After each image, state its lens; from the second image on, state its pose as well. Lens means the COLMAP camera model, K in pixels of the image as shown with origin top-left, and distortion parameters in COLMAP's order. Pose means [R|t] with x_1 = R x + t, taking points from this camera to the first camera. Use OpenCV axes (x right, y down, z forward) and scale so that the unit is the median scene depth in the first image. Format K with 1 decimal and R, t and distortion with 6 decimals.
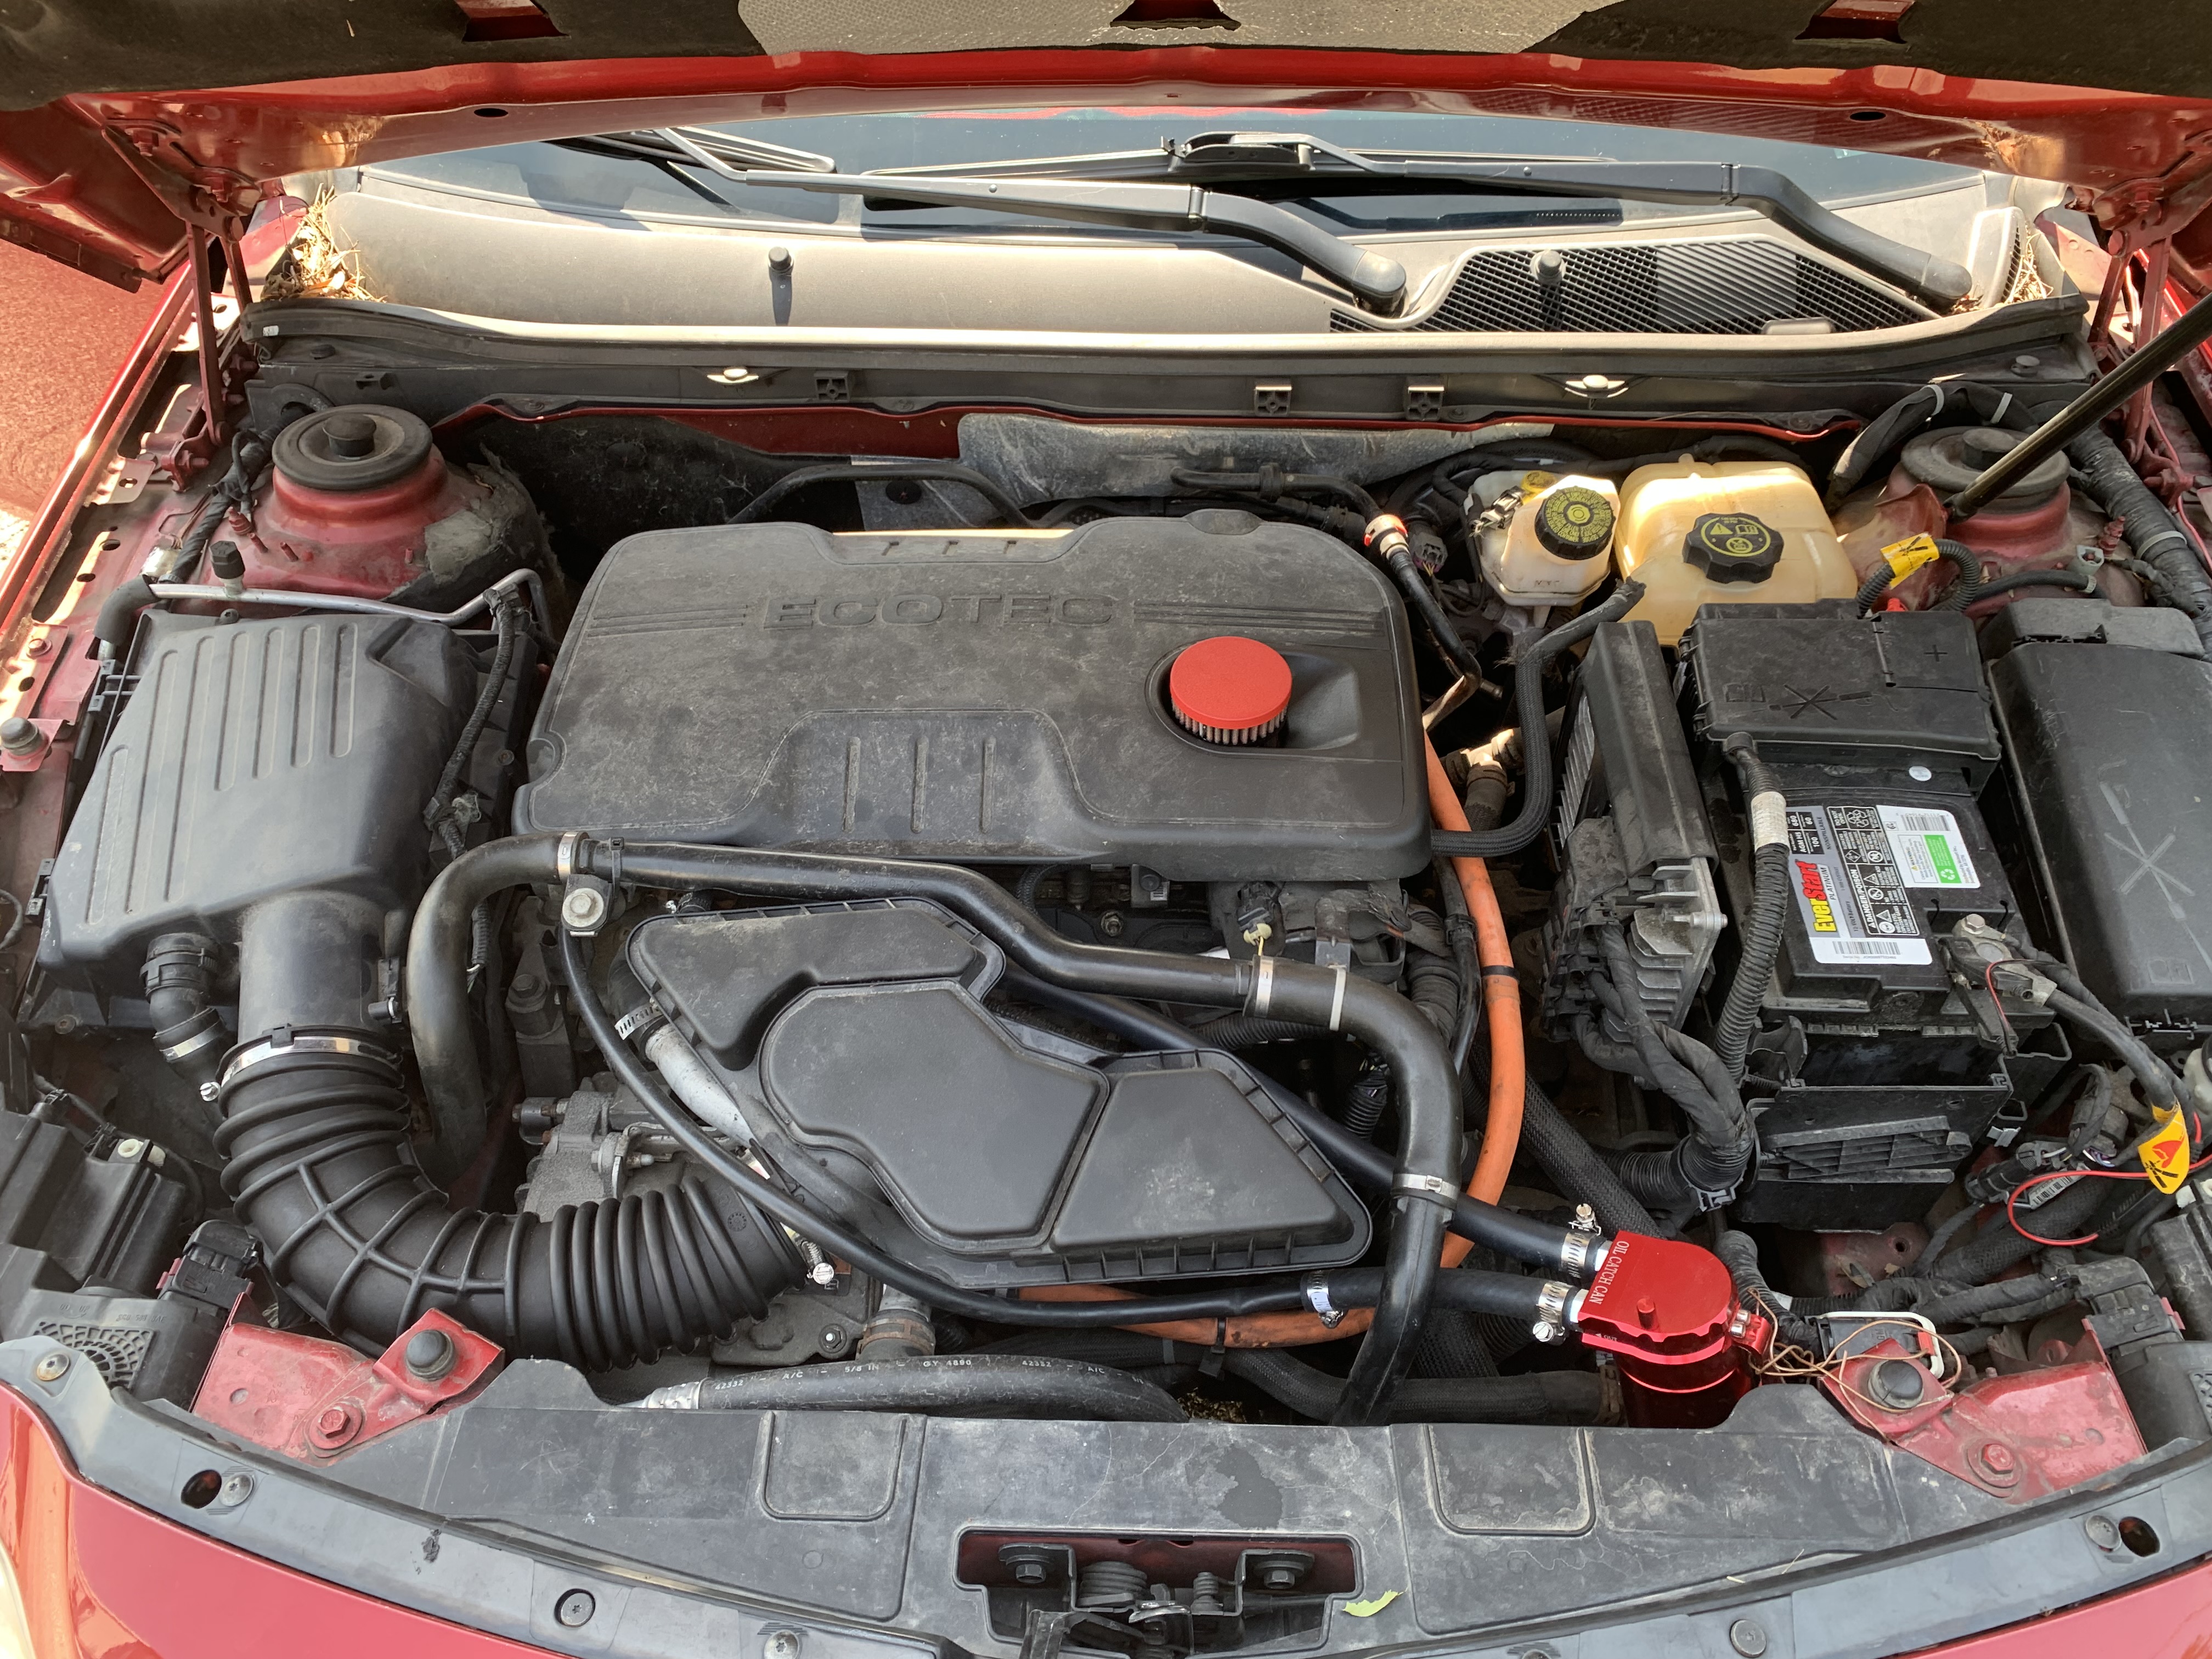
lens RADIAL K [[1692.9, 0, 1116.6], [0, 1692.9, 834.2], [0, 0, 1]] dist [0.046694, -0.035316]
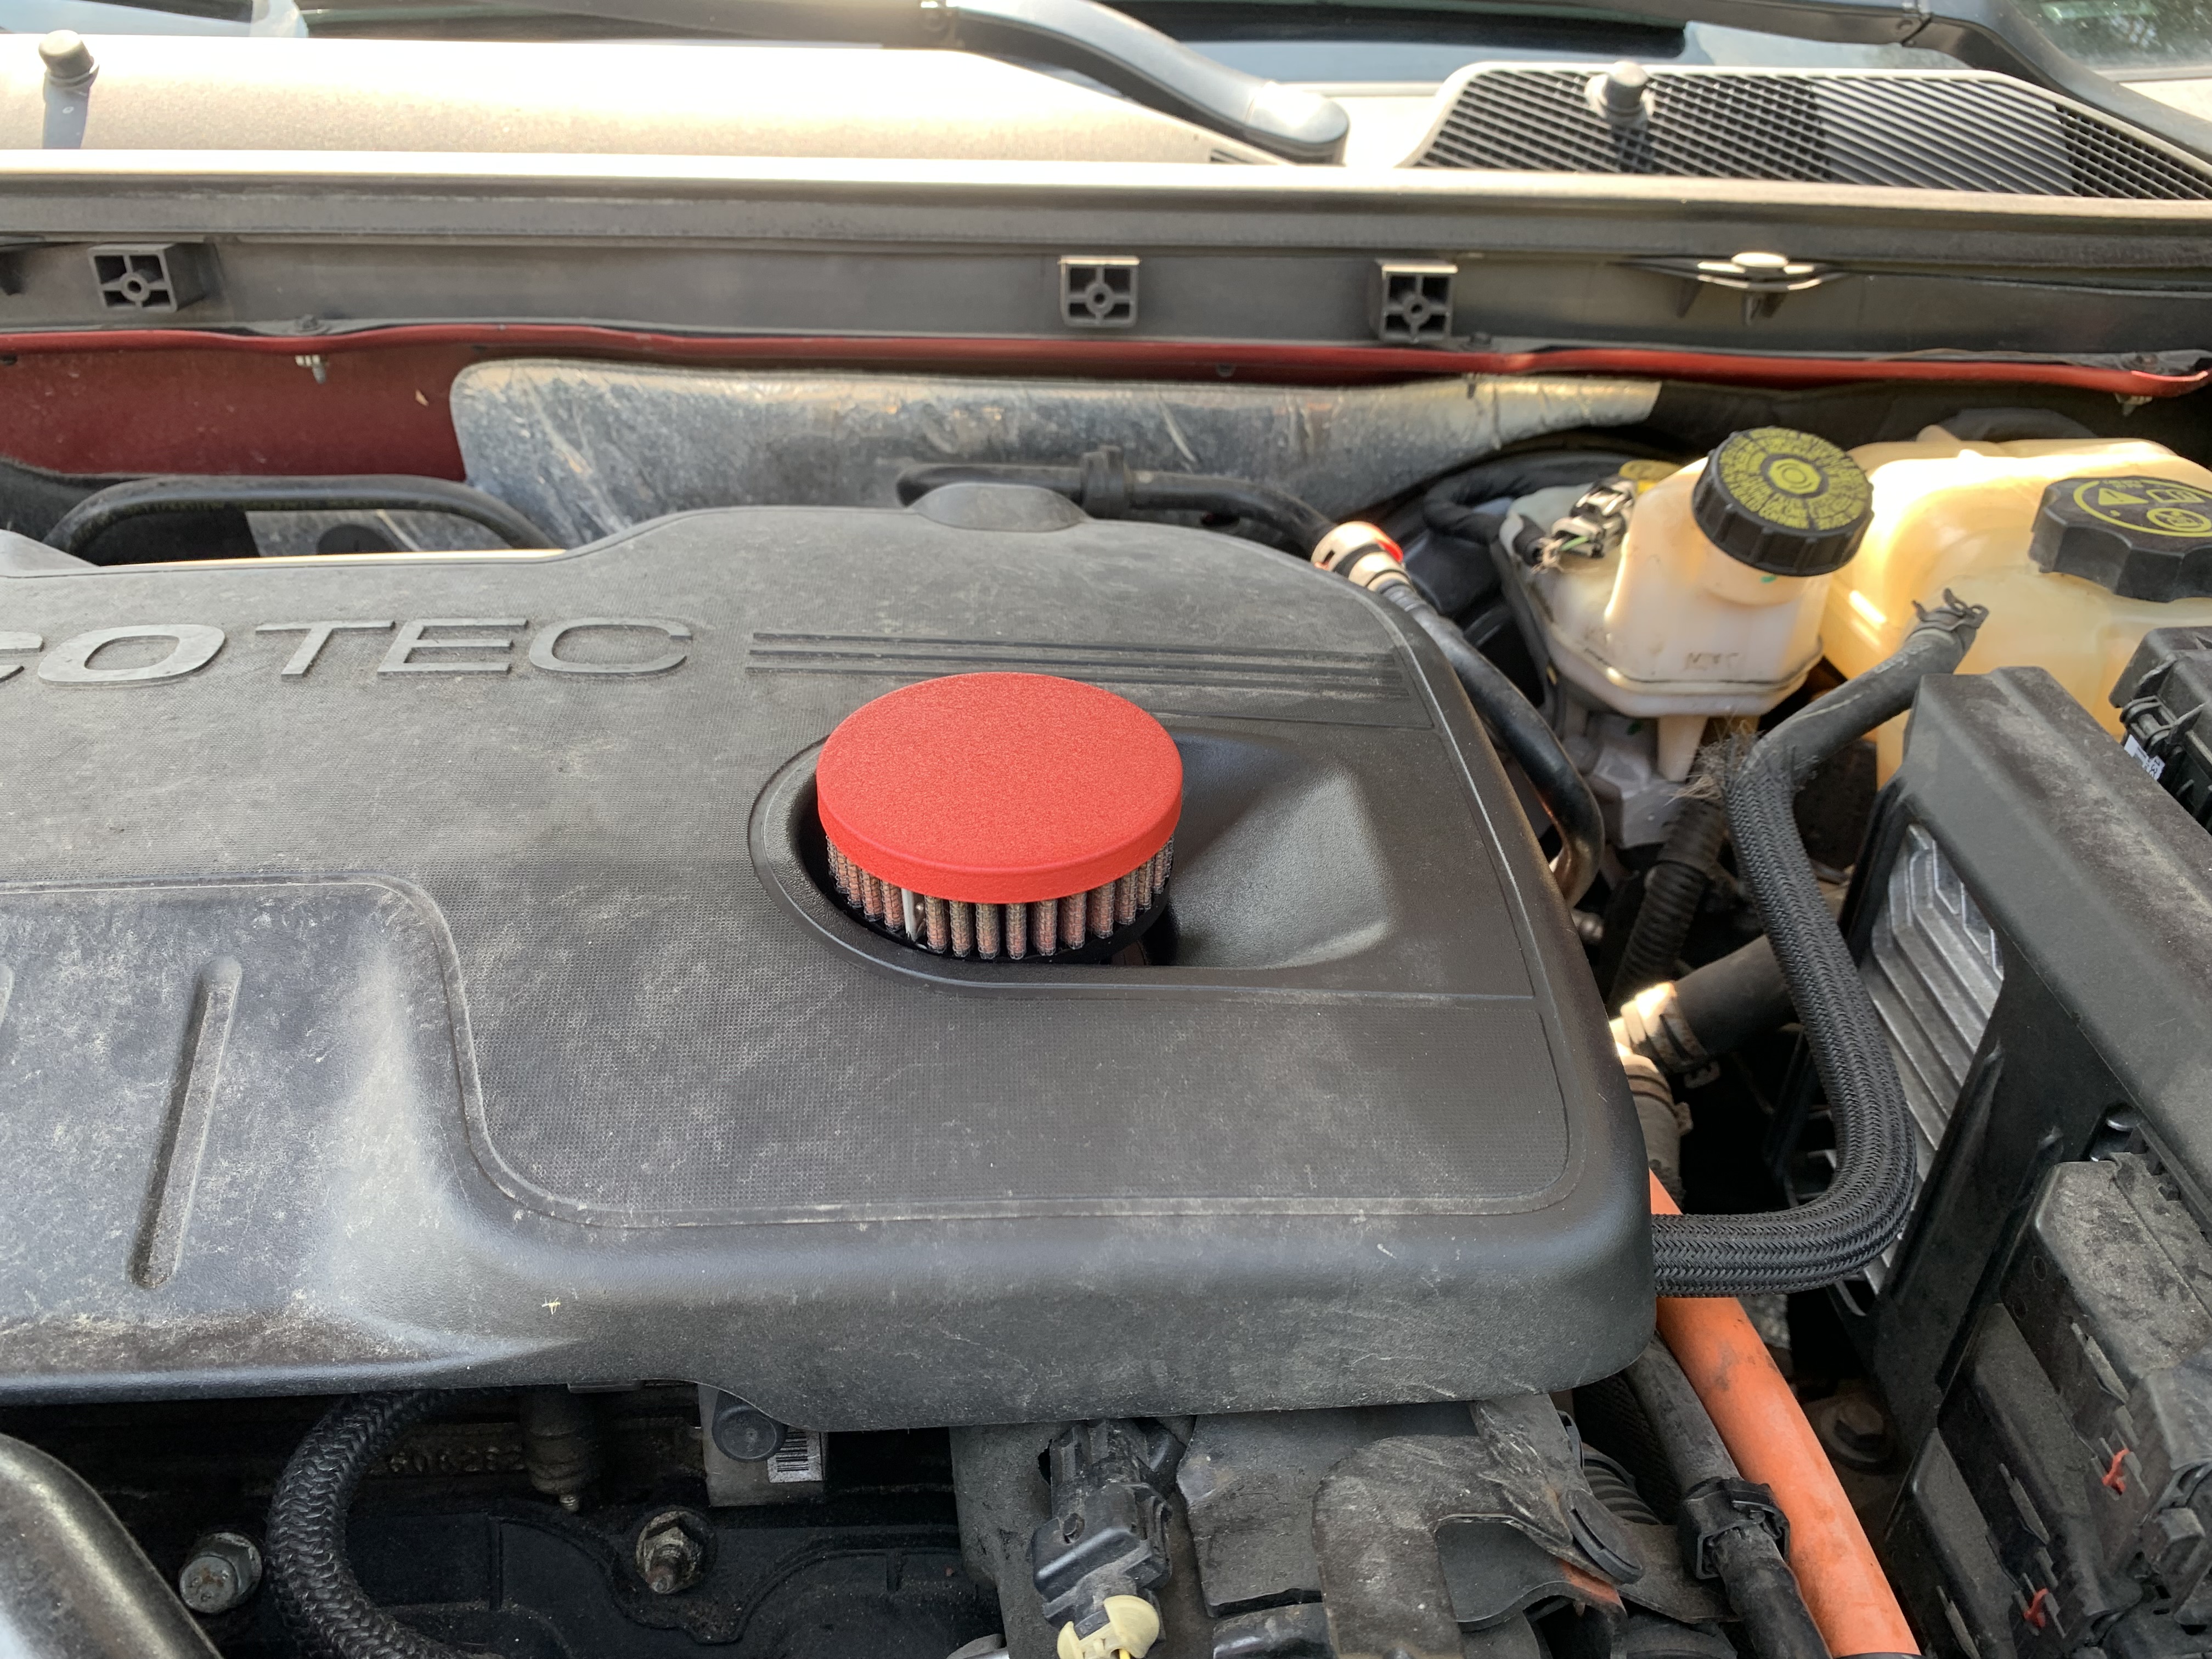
lens RADIAL K [[1603.5, 0, 1107.9], [0, 1603.5, 820.1], [0, 0, 1]] dist [0.000987, 0.003484]
pose [[0.996299, -0.018379, 0.083973, 0.062370], [0.039797, 0.964497, -0.261079, 0.000594], [-0.076193, 0.263455, 0.961658, 0.703981]]
